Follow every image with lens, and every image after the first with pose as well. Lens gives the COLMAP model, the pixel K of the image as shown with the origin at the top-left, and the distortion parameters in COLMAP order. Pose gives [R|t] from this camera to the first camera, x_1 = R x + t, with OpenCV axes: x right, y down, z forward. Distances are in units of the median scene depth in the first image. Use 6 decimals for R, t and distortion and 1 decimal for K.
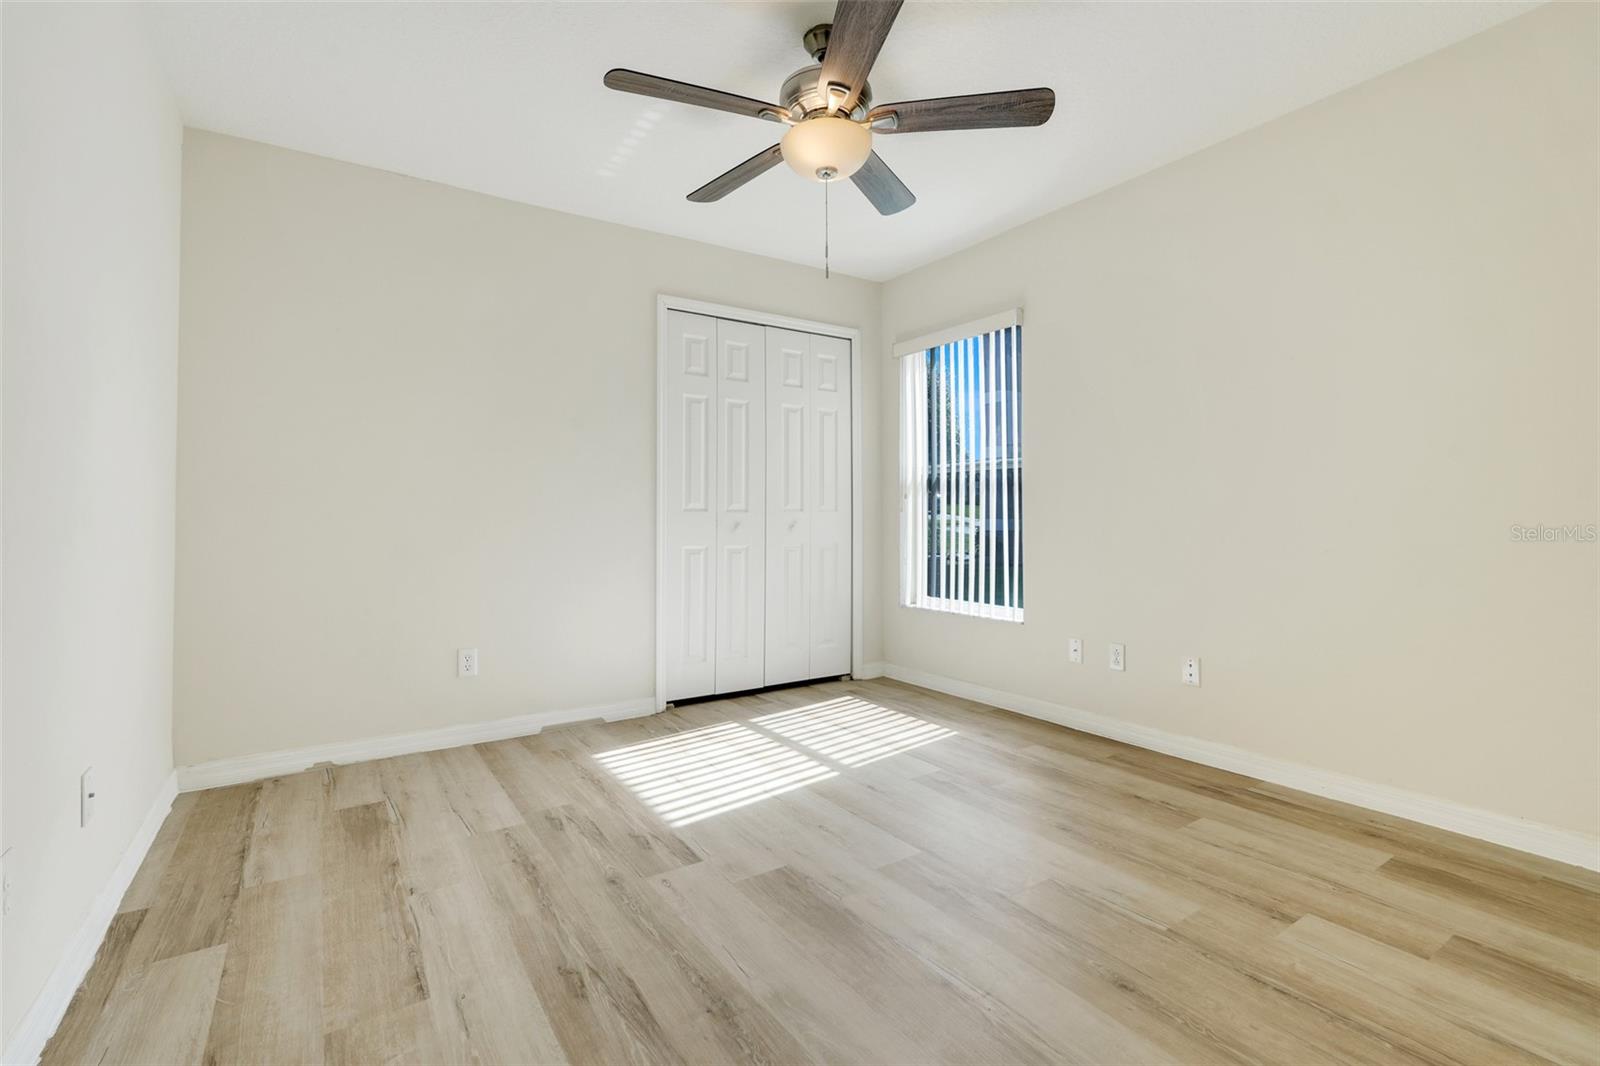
lens RADIAL K [[705.4, 0, 798.7], [0, 705.4, 530.7], [0, 0, 1]] dist [-0.005358, 0.000581]
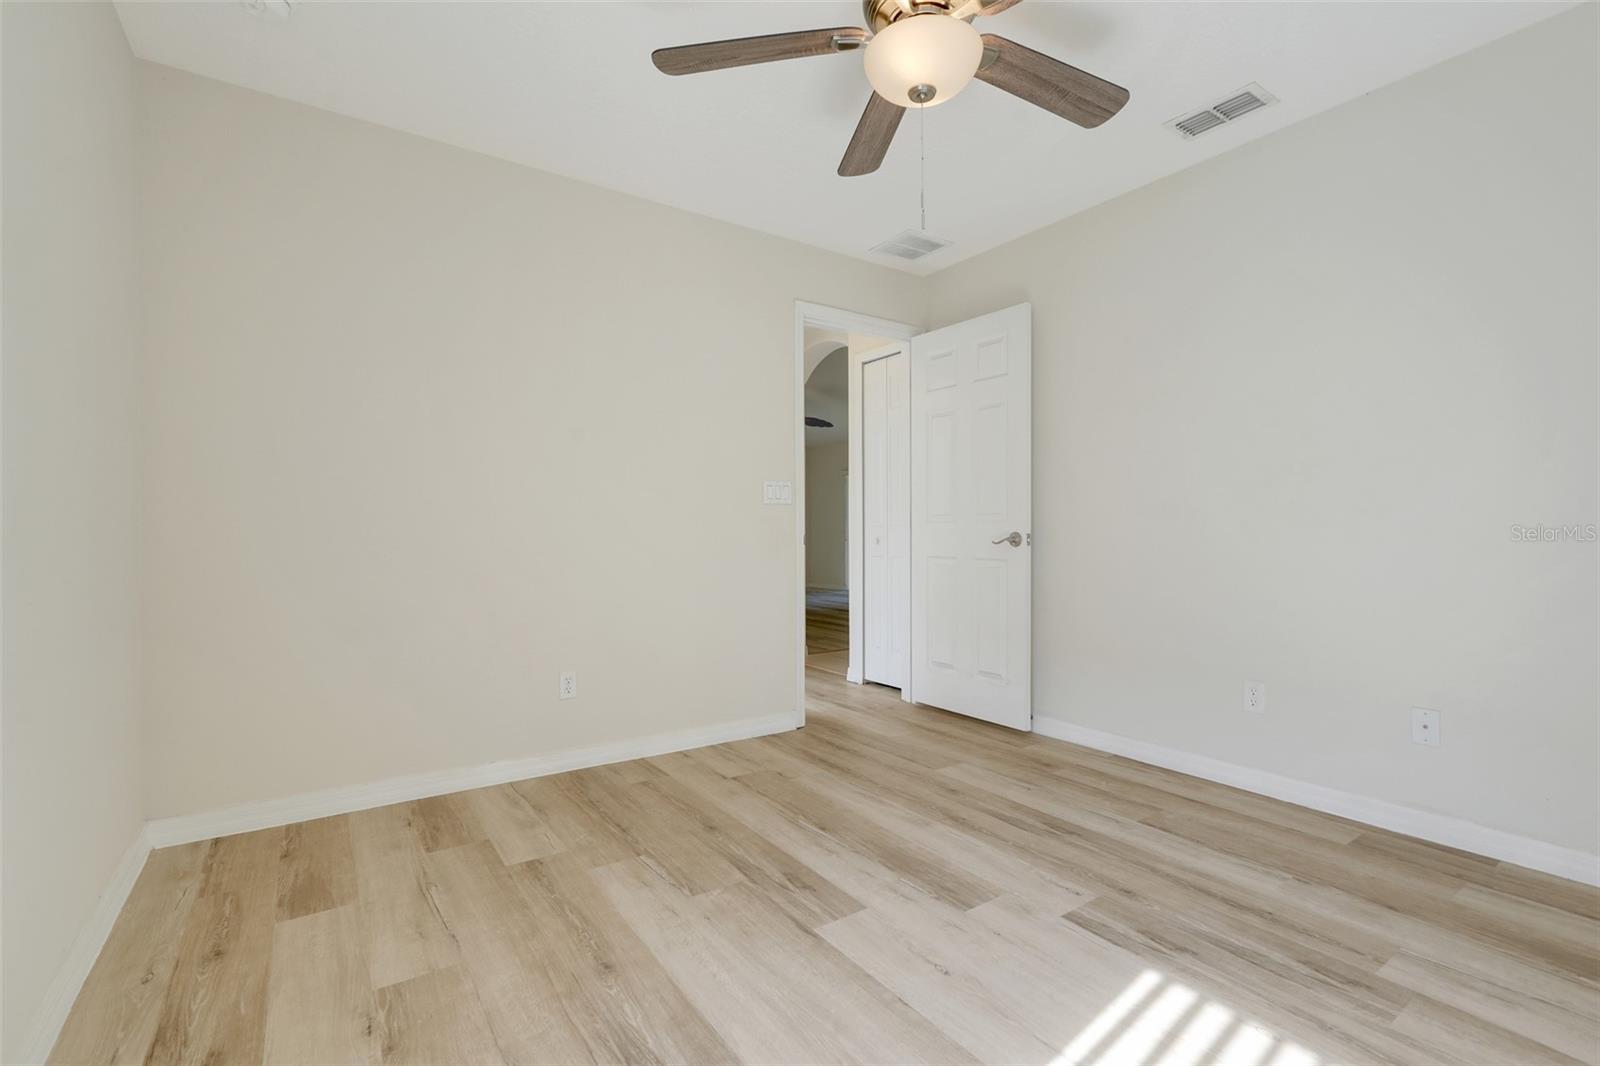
lens RADIAL K [[705.4, 0, 798.7], [0, 705.4, 530.7], [0, 0, 1]] dist [-0.005358, 0.000581]
pose [[-0.999868, 0.006910, -0.014697, 0.221798], [0.006654, 0.999827, 0.017390, -0.041219], [0.014814, 0.017290, -0.999741, 2.020952]]
